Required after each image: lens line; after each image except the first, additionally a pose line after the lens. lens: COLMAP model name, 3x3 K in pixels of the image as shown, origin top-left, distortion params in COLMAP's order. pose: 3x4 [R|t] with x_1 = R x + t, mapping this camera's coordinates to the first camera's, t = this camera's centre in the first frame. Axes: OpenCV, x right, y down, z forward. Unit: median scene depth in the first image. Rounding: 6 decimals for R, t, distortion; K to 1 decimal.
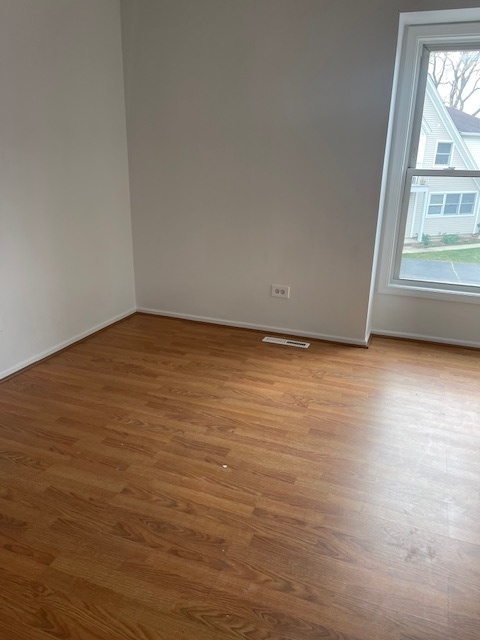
lens RADIAL K [[489.0, 0, 231.9], [0, 489.0, 319.3], [0, 0, 1]] dist [0.095276, -0.122559]
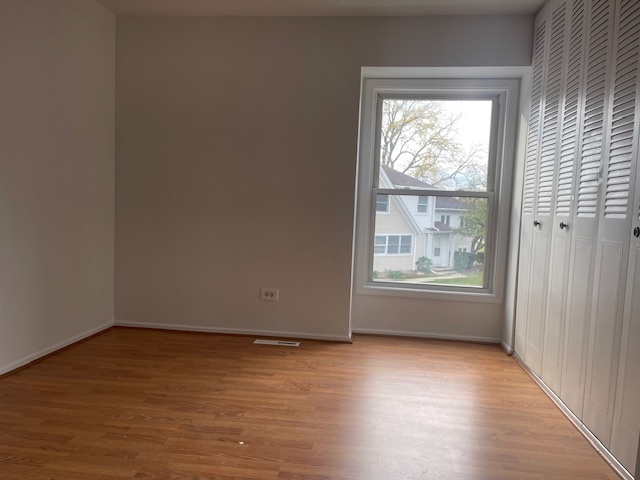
lens RADIAL K [[489.0, 0, 320.0], [0, 489.0, 240.0], [0, 0, 1]] dist [0.095276, -0.122559]
pose [[0.966034, 0.007416, 0.258307, -0.090699], [0.054339, 0.971409, -0.231110, 0.103826], [-0.252635, 0.237296, 0.938012, -0.057942]]
